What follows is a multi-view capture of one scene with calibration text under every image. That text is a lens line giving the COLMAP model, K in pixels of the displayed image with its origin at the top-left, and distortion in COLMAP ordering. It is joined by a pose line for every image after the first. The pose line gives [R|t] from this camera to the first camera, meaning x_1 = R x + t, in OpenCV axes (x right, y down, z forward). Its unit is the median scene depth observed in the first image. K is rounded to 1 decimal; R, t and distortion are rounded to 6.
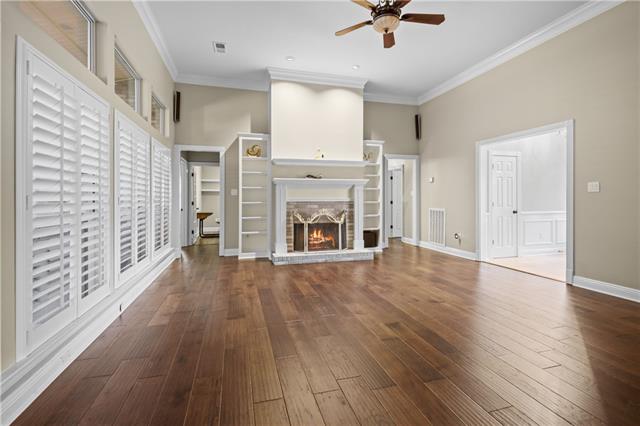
lens RADIAL K [[297.6, 0, 317.8], [0, 297.6, 198.3], [0, 0, 1]] dist [0.005819, 0.000871]
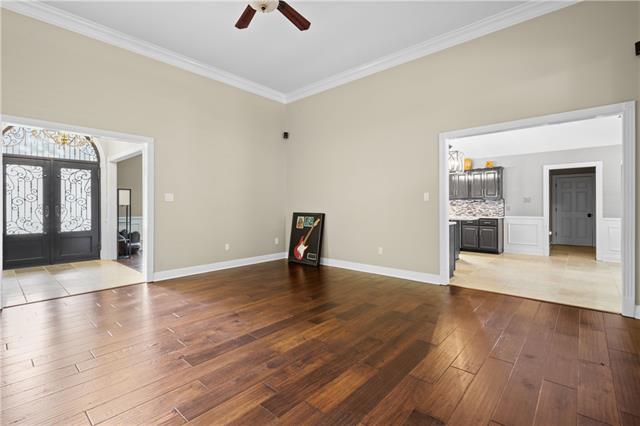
lens RADIAL K [[297.6, 0, 320.6], [0, 297.6, 208.7], [0, 0, 1]] dist [0.005819, 0.000871]
pose [[-0.544267, -0.004368, 0.838901, -0.640782], [0.001512, 0.999980, 0.006187, 0.003789], [-0.838911, 0.004636, -0.544249, 1.491585]]
